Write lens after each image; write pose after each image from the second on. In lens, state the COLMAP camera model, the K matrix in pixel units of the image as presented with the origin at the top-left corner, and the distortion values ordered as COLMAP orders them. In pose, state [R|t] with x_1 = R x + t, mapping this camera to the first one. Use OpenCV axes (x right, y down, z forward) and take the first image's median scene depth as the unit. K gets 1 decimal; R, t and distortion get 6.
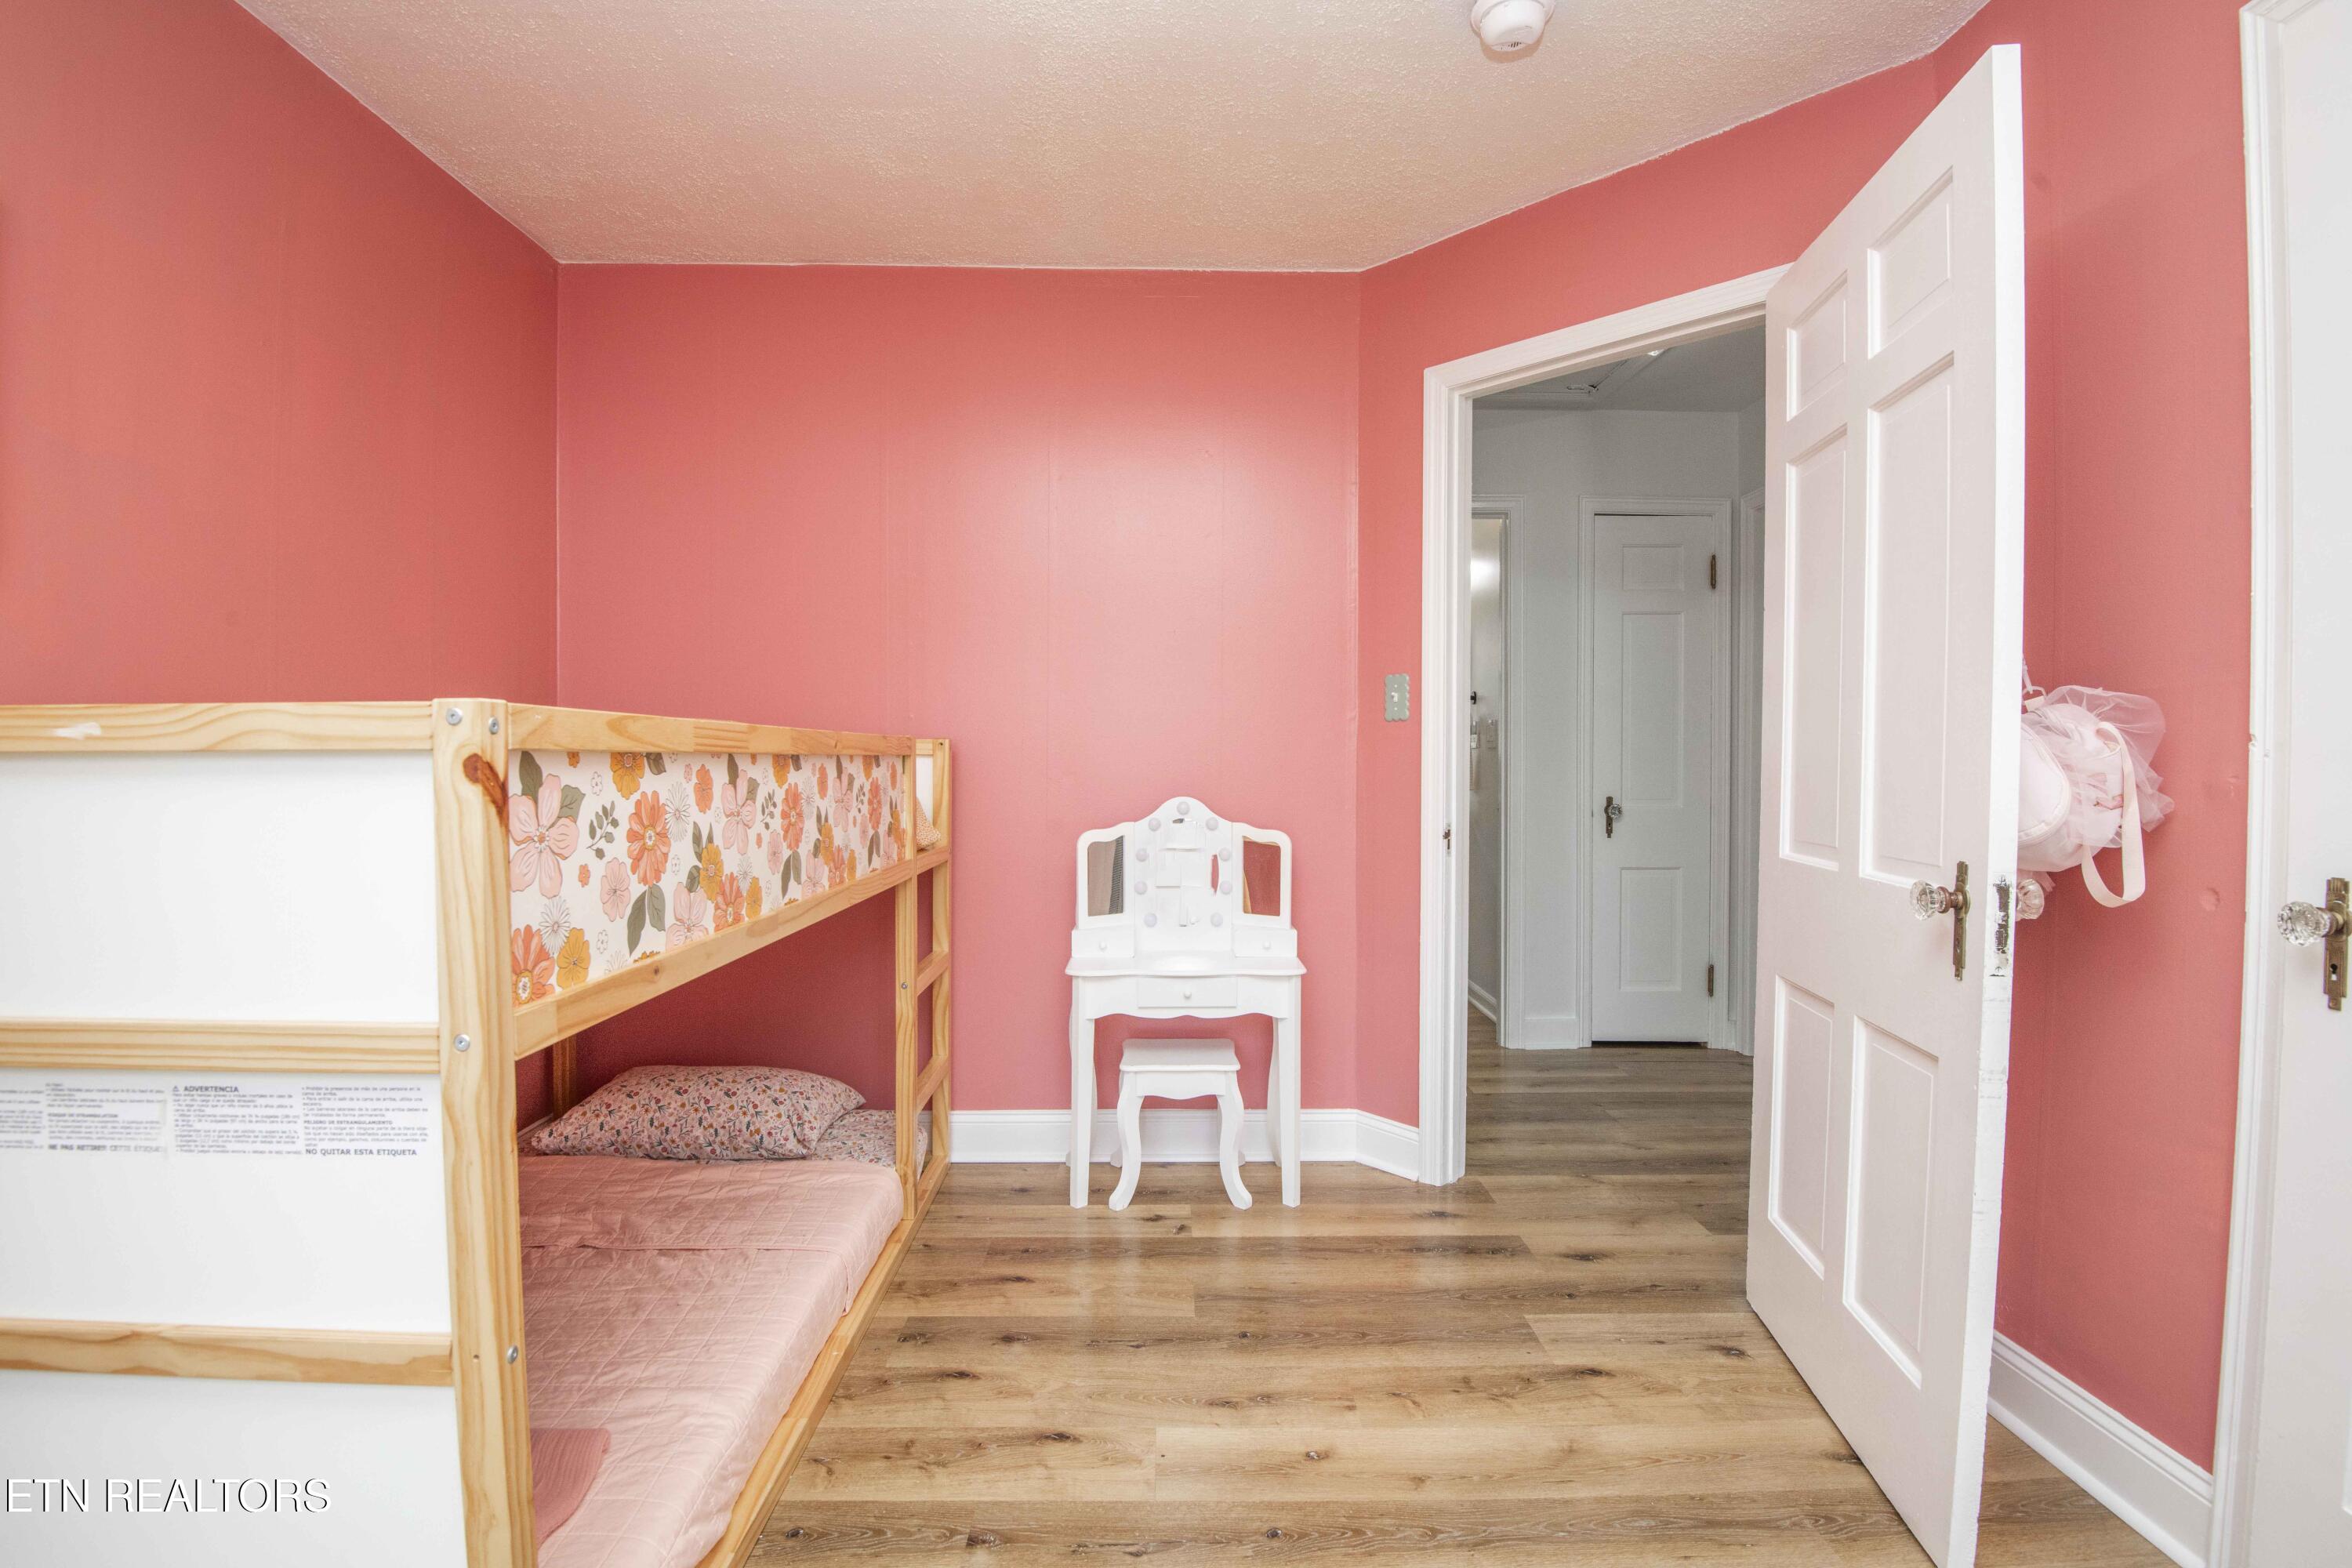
lens RADIAL K [[1096.8, 0, 1179.8], [0, 1096.8, 785.9], [0, 0, 1]] dist [-0.000598, -0.032895]
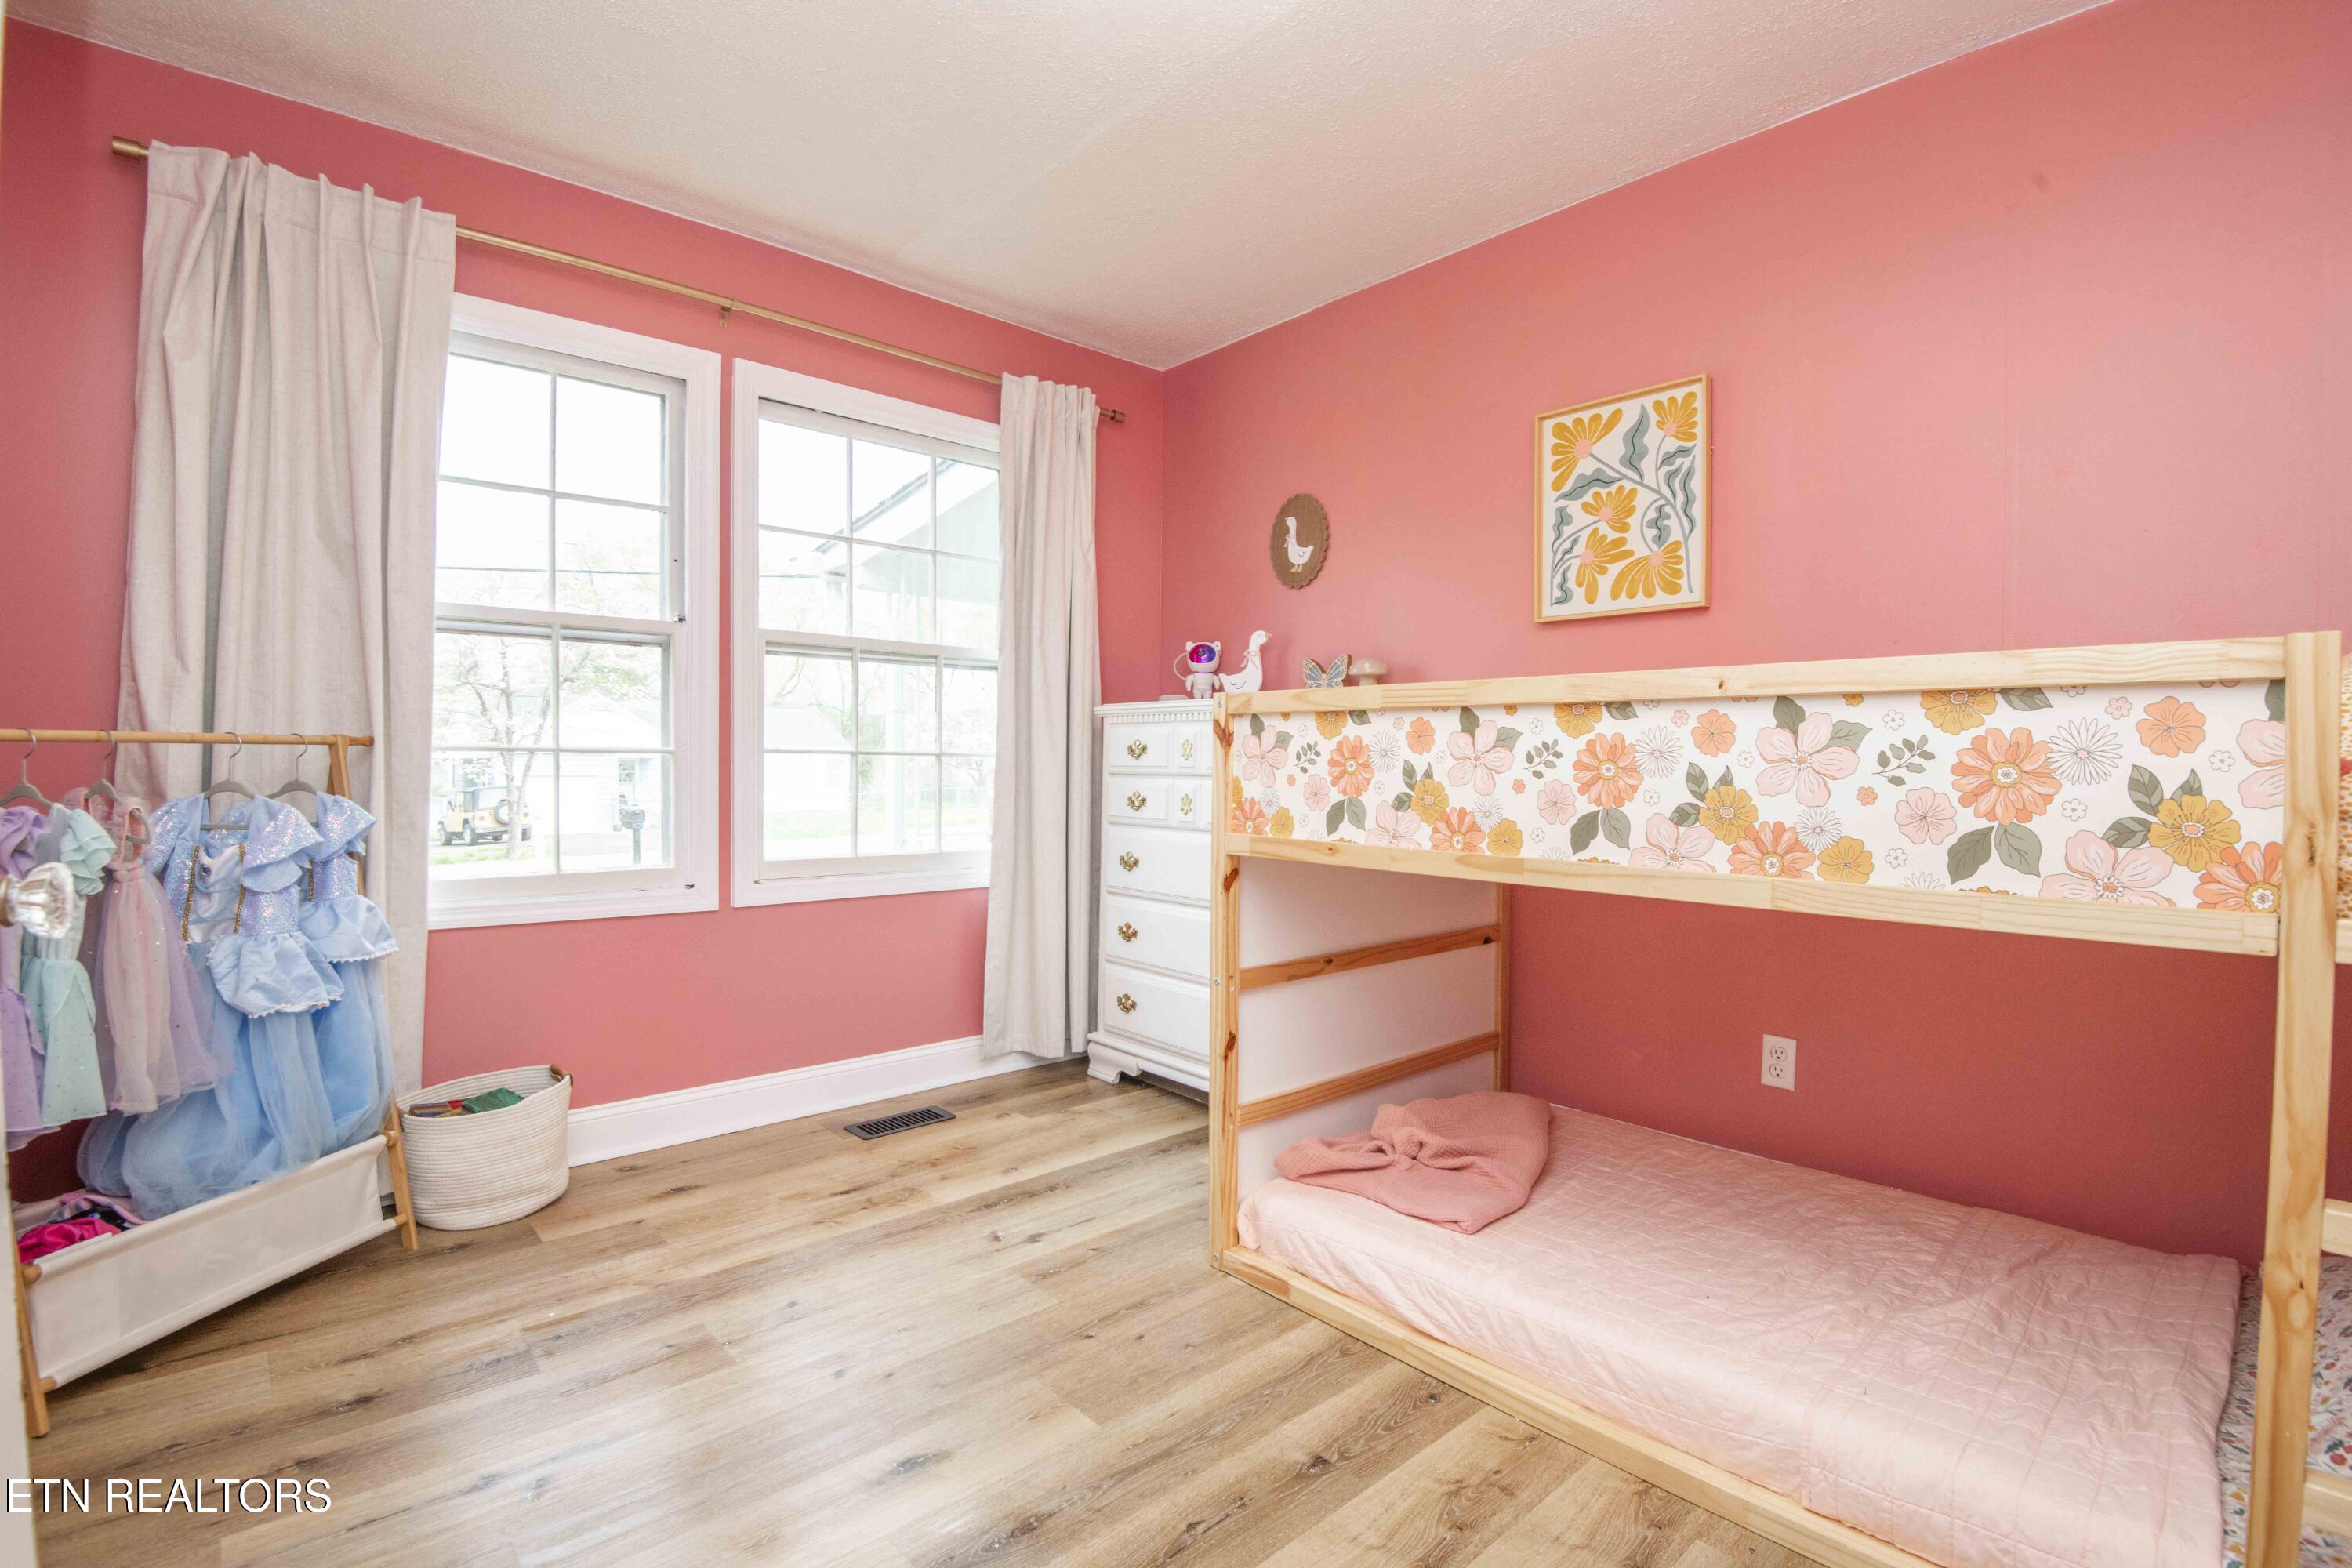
lens RADIAL K [[1101.6, 0, 1199.9], [0, 1101.6, 814.6], [0, 0, 1]] dist [0.040379, -0.022878]
pose [[-0.734677, 0.019286, -0.678143, 0.390293], [-0.032357, 0.997462, 0.063423, 0.013044], [0.677645, 0.068538, -0.732188, 1.077275]]
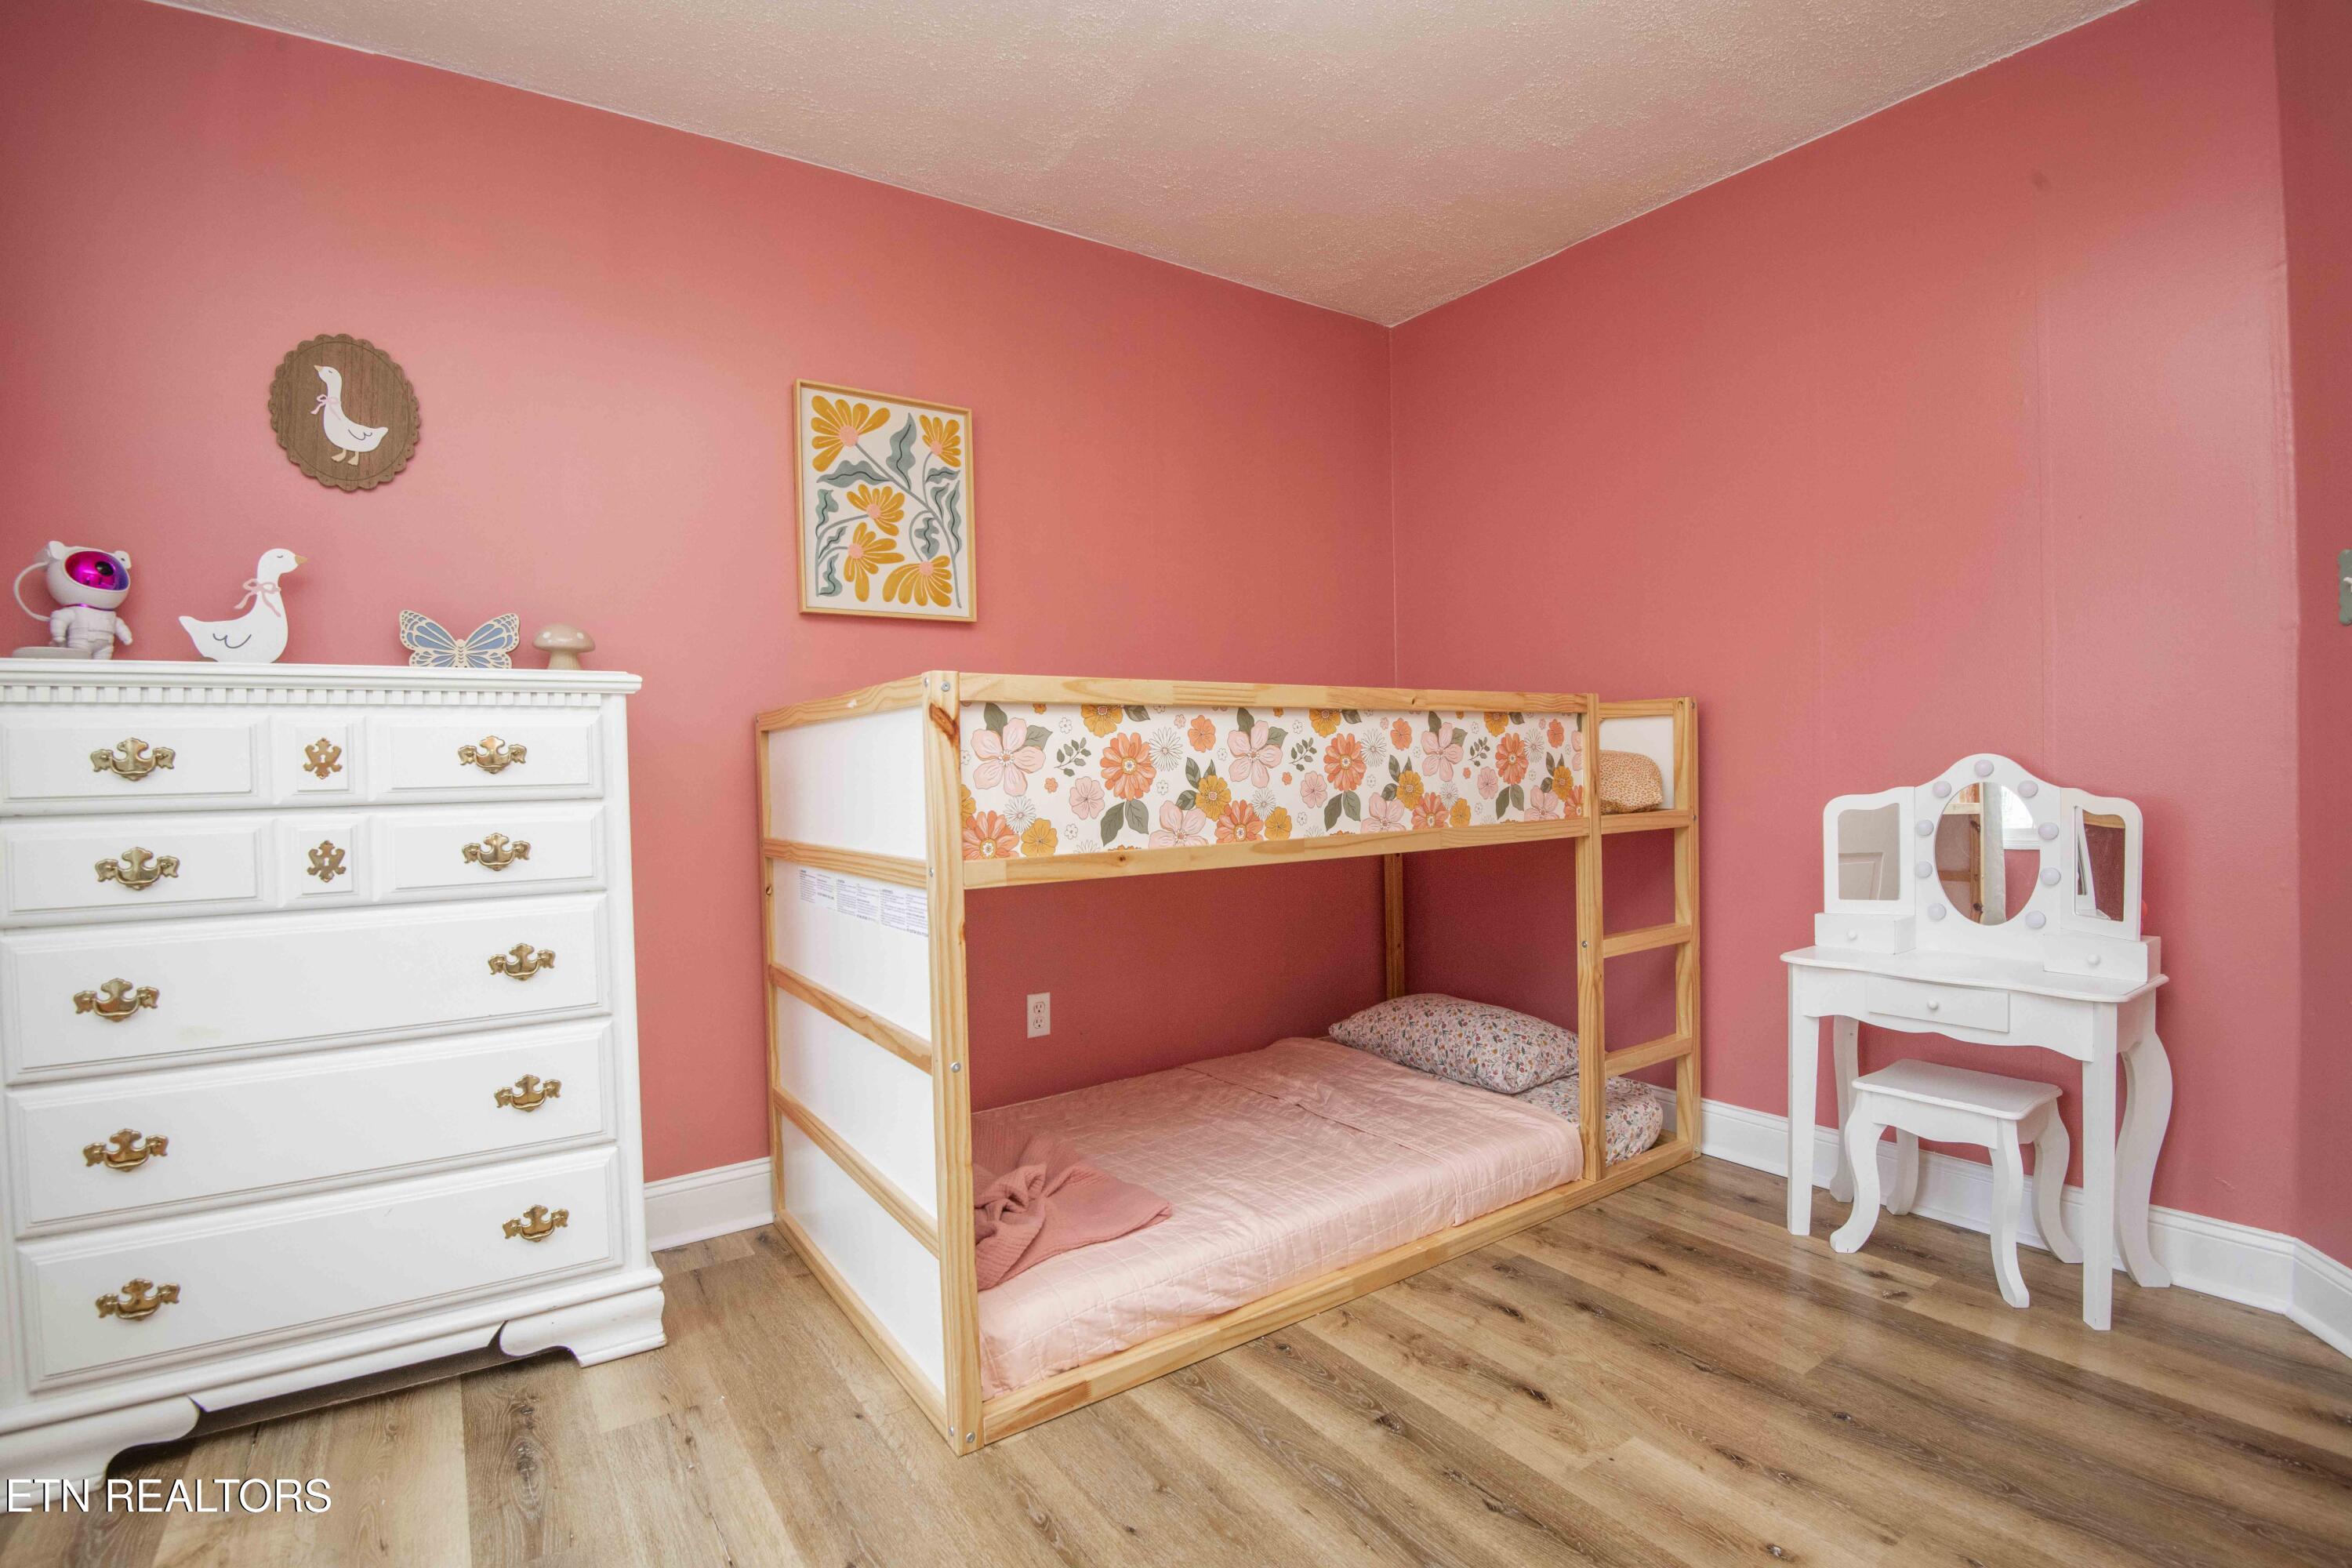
lens RADIAL K [[1100.4, 0, 1183.7], [0, 1100.4, 780.2], [0, 0, 1]] dist [-0.000688, -0.023657]
pose [[0.560024, 0.000171, -0.828476, 0.395199], [-0.001602, 0.999998, -0.000876, 0.036303], [0.828475, 0.001818, 0.560023, 0.142418]]
